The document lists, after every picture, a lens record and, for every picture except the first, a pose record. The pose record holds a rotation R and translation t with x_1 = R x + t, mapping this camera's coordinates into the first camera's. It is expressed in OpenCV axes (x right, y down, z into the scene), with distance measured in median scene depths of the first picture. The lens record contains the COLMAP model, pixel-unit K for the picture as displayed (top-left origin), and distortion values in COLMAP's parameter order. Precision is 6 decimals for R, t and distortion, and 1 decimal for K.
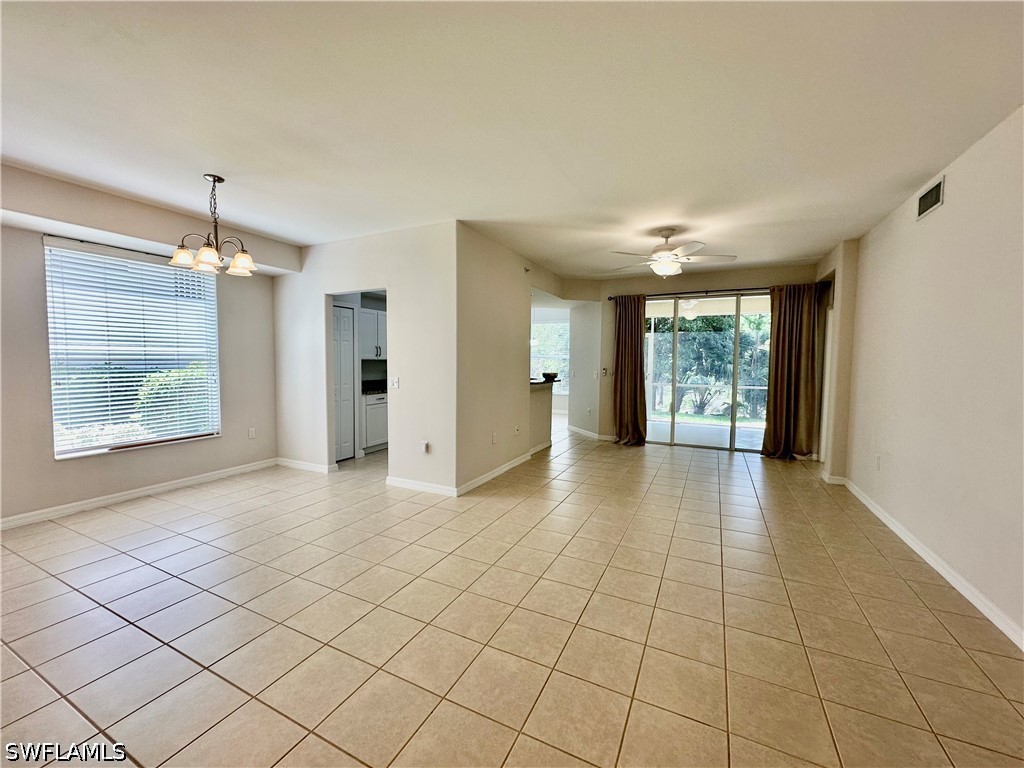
lens RADIAL K [[407.0, 0, 512.0], [0, 407.0, 384.0], [0, 0, 1]] dist [-0.004029, 0.000068]
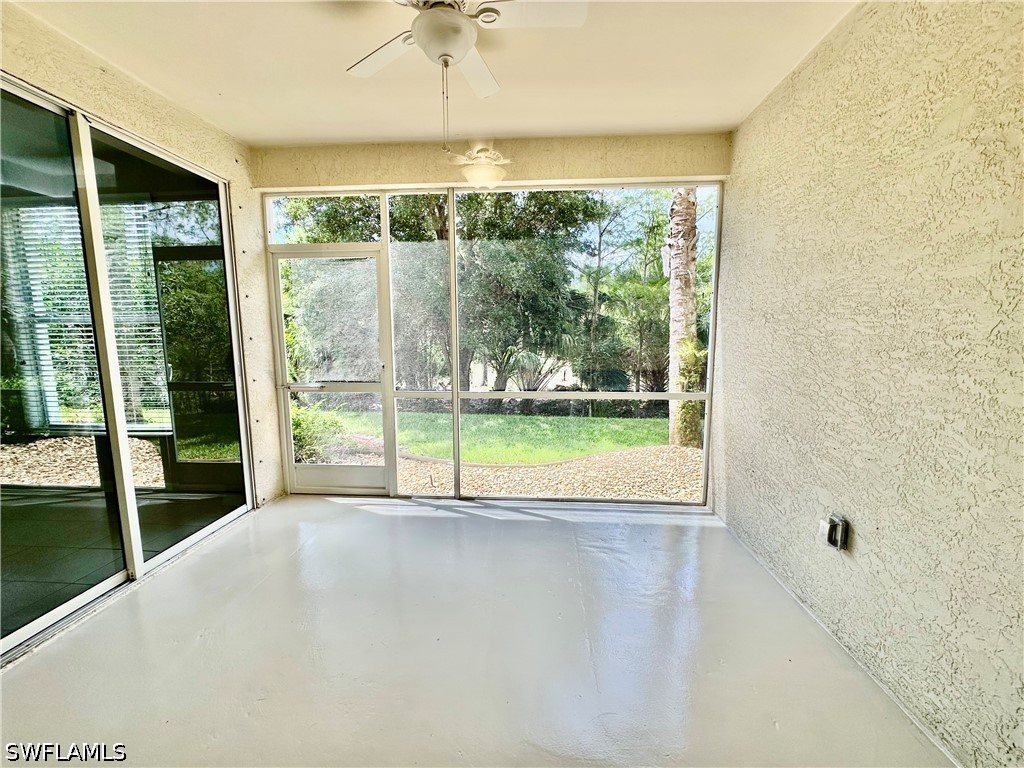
lens RADIAL K [[407.0, 0, 512.0], [0, 407.0, 384.0], [0, 0, 1]] dist [-0.004029, 0.000068]
pose [[0.924413, -0.060171, 0.376617, 0.427785], [0.033960, 0.996540, 0.075858, -0.044915], [-0.379878, -0.057334, 0.923258, 0.895976]]
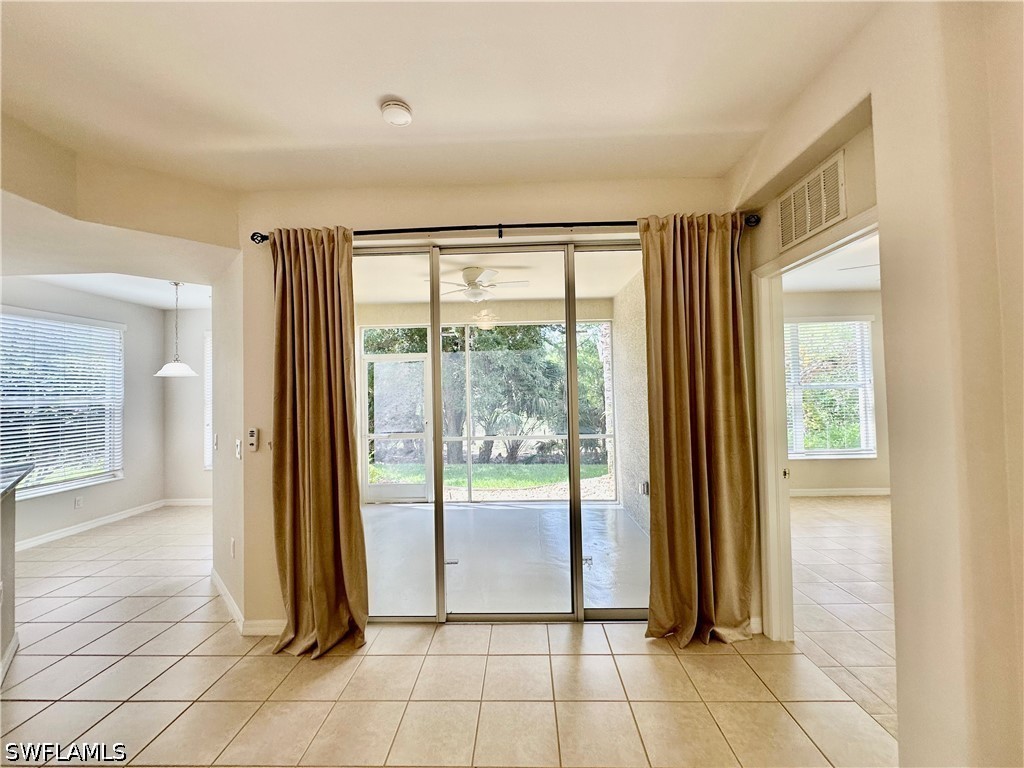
lens RADIAL K [[407.0, 0, 512.0], [0, 407.0, 384.0], [0, 0, 1]] dist [-0.004029, 0.000068]
pose [[0.908441, -0.017131, 0.417663, 0.287988], [0.052800, 0.995860, -0.073997, -0.041811], [-0.414666, 0.089275, 0.905584, 0.583145]]
